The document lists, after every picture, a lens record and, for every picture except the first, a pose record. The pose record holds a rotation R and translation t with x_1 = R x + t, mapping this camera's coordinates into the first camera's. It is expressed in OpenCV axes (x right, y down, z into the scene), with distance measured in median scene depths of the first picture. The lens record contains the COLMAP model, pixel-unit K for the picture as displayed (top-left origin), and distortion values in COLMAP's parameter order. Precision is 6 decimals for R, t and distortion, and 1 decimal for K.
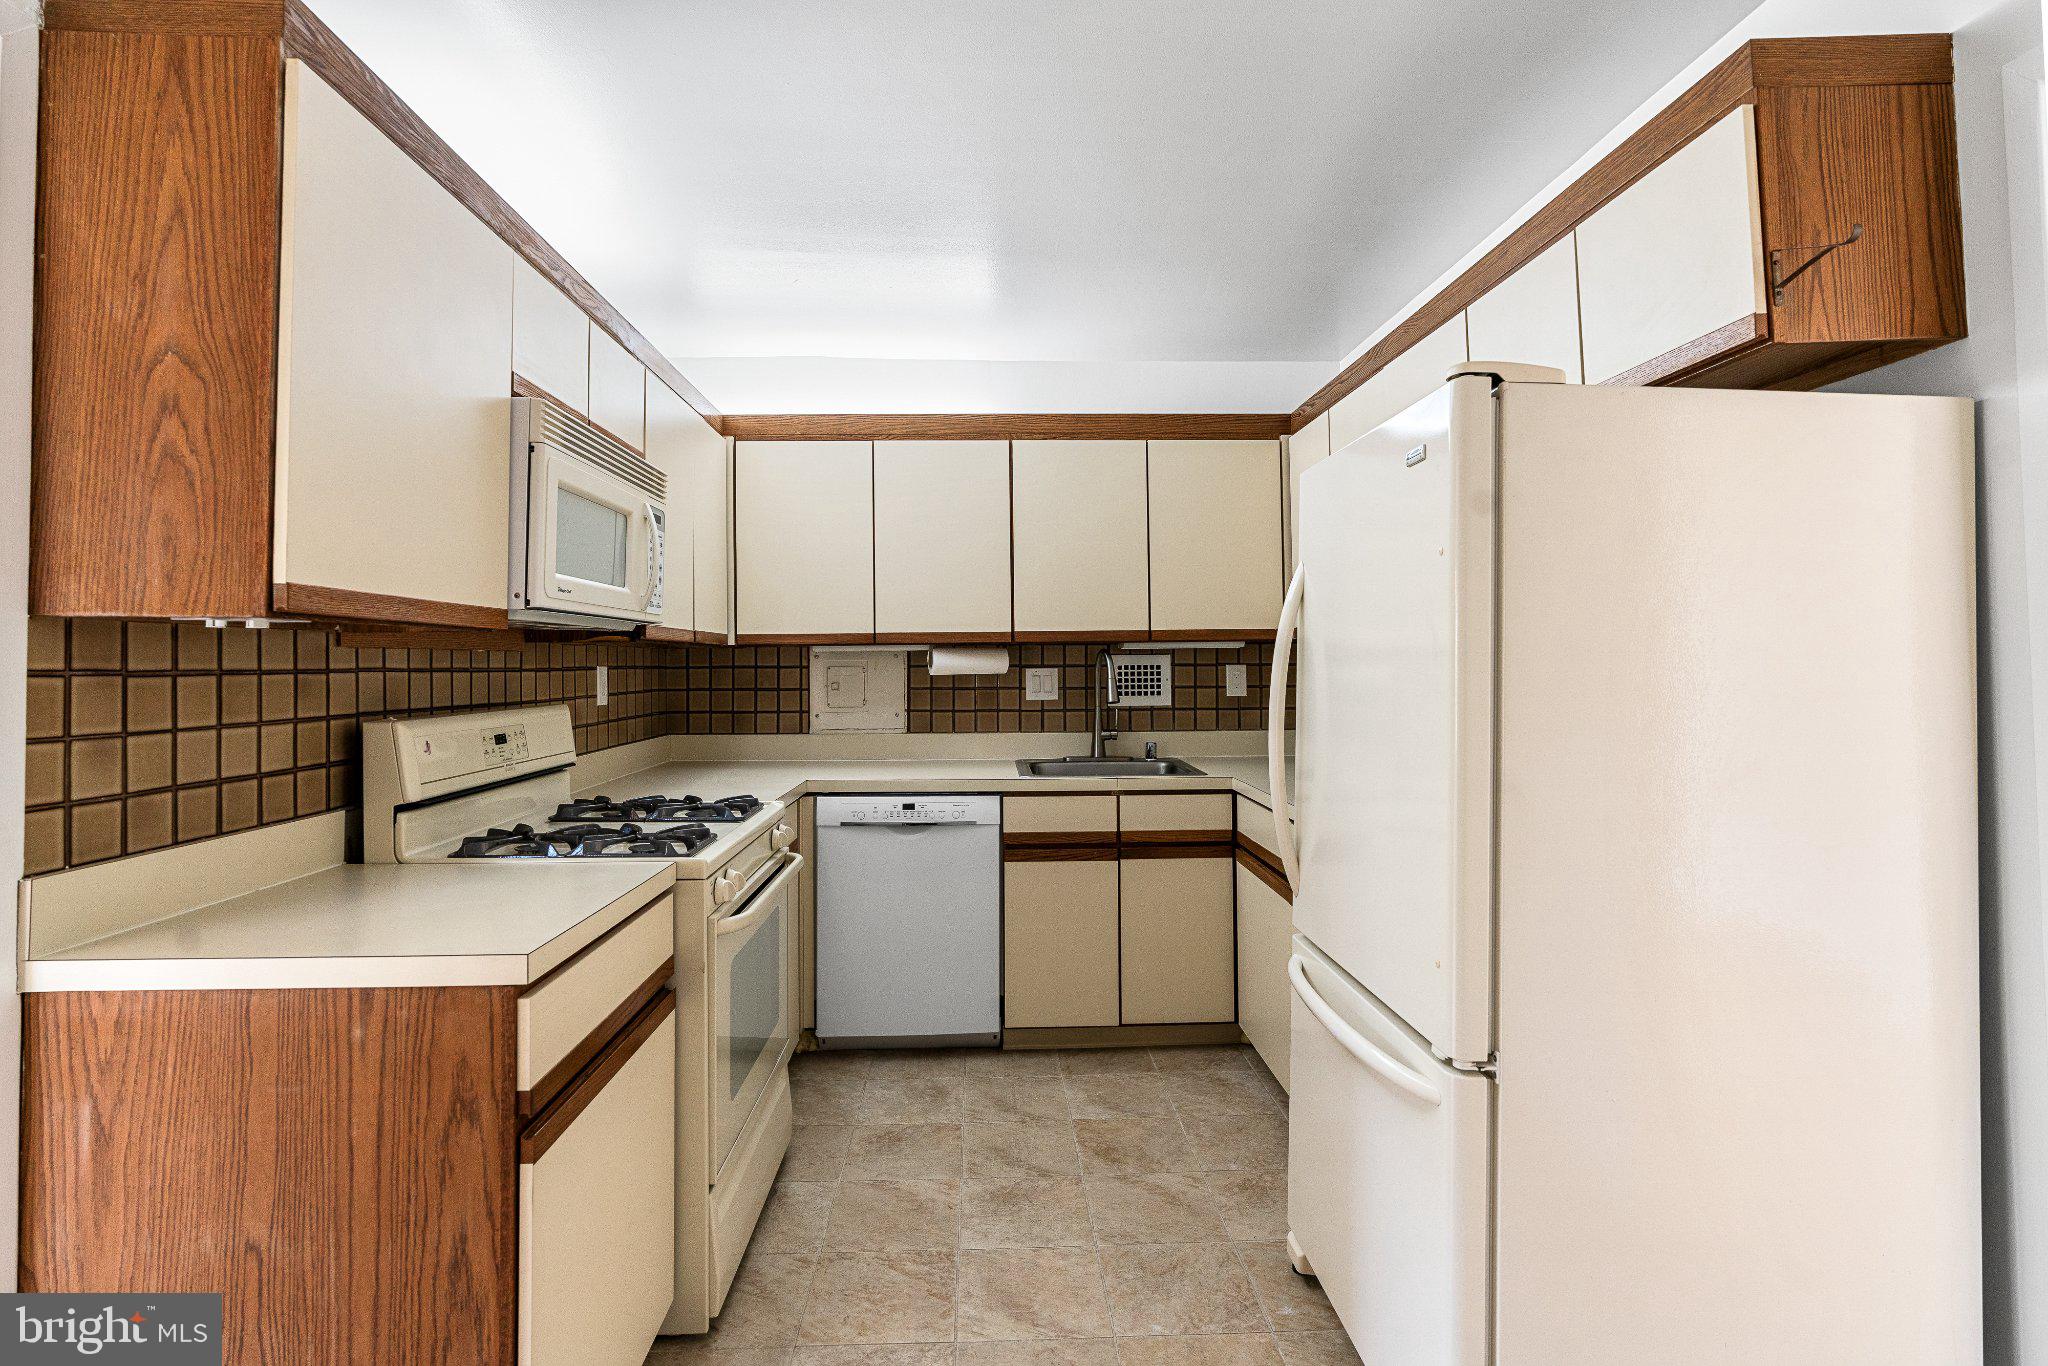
lens RADIAL K [[969.0, 0, 1025.1], [0, 969.0, 636.0], [0, 0, 1]] dist [0.000801, 0.000103]
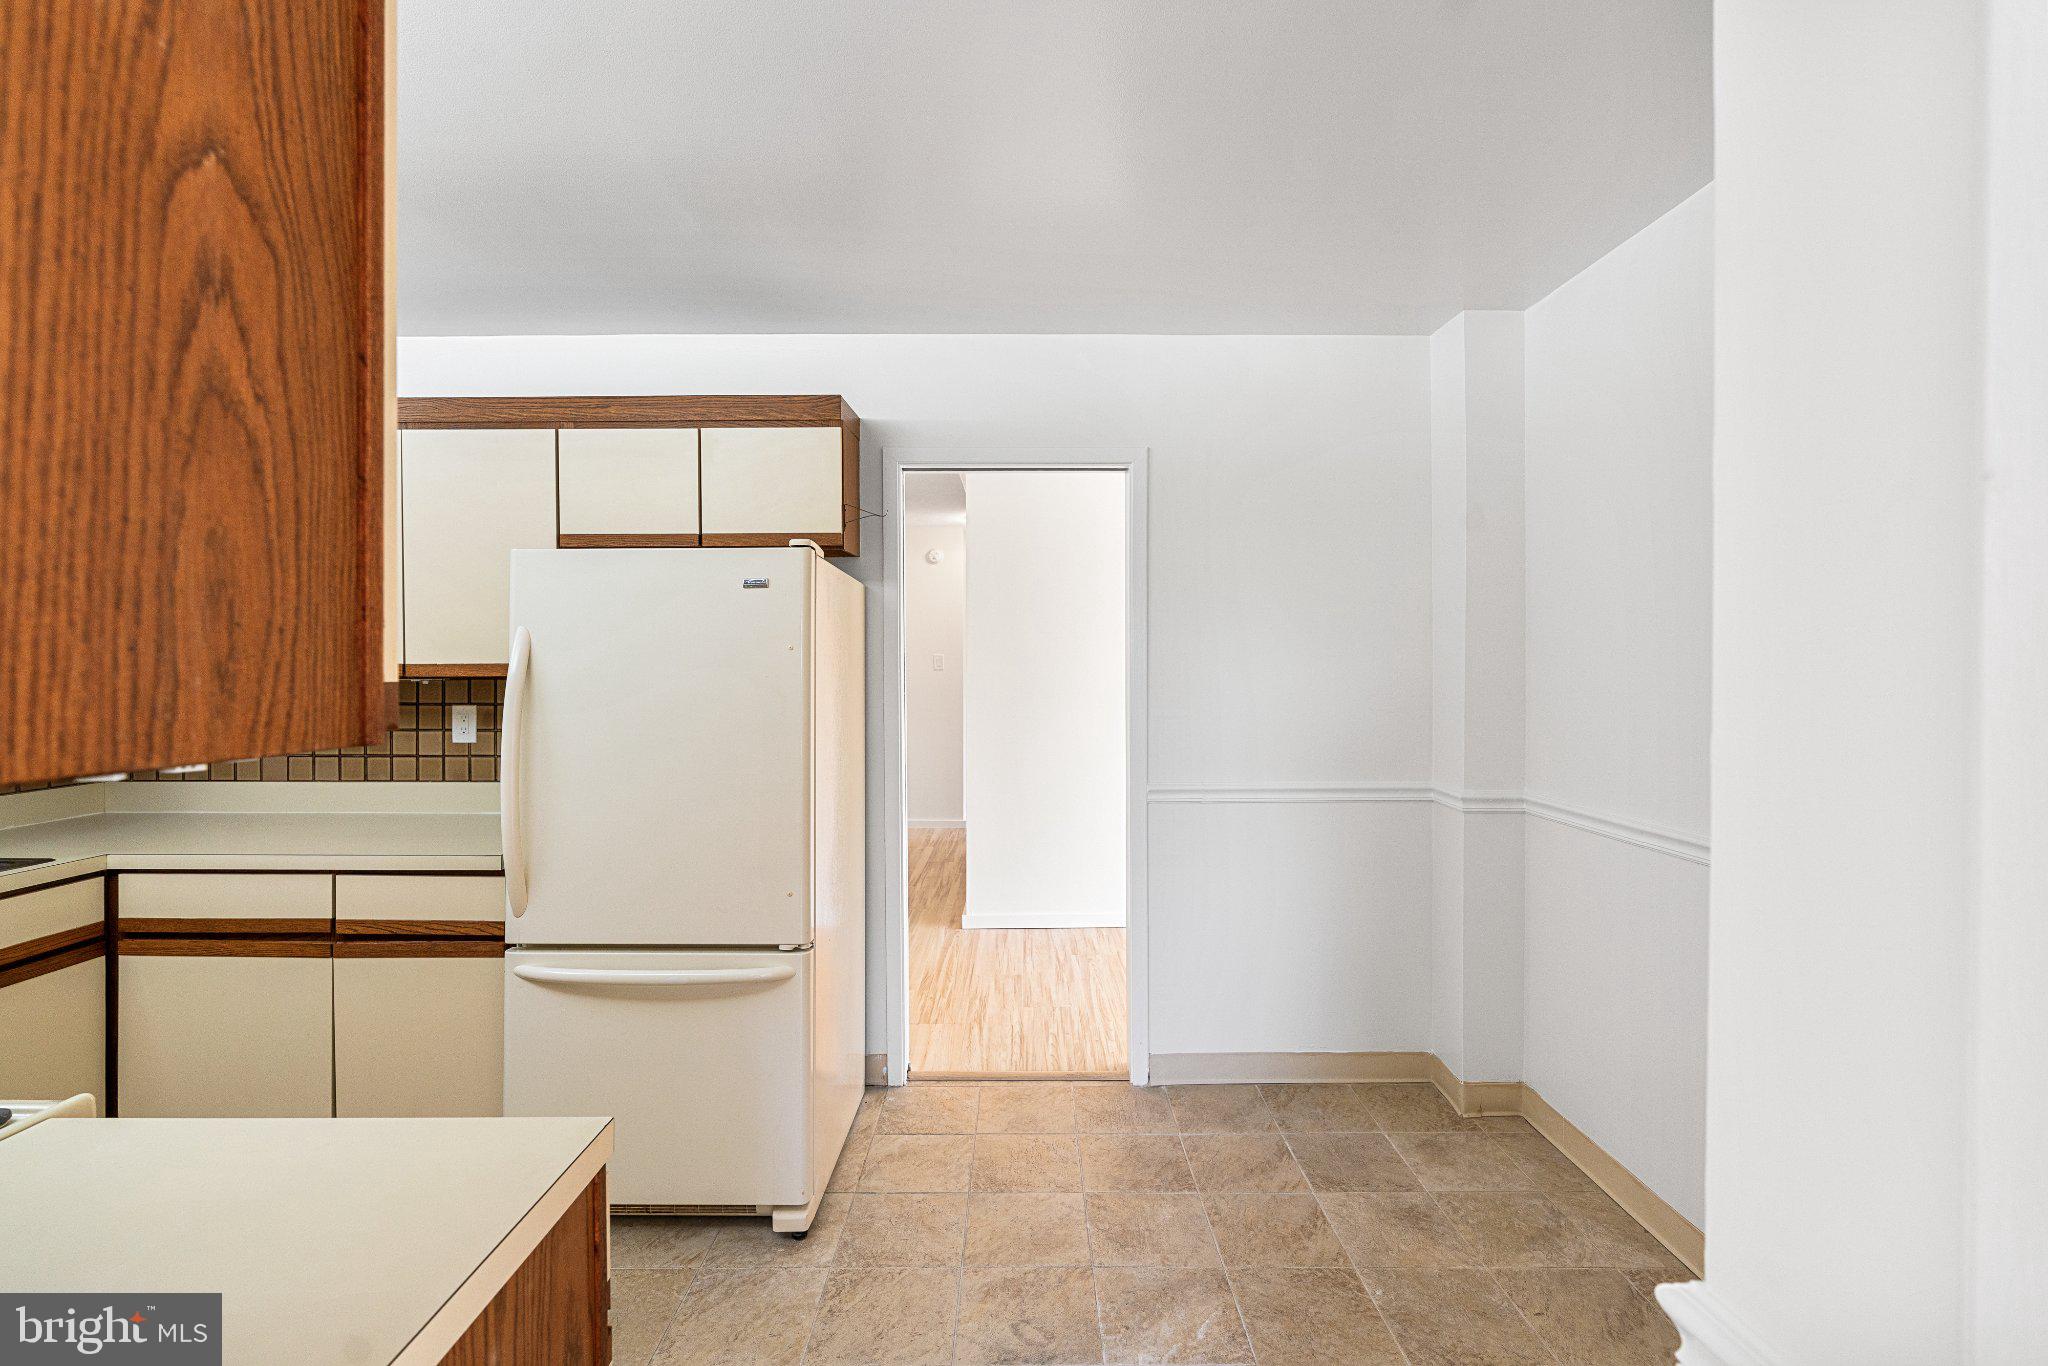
lens RADIAL K [[940.9, 0, 1012.1], [0, 940.9, 643.7], [0, 0, 1]] dist [-0.003076, -0.000145]
pose [[0.023790, 0.018036, 0.999554, -1.288566], [-0.029808, 0.999405, -0.017324, -0.076401], [-0.999272, -0.029383, 0.024314, 0.624474]]
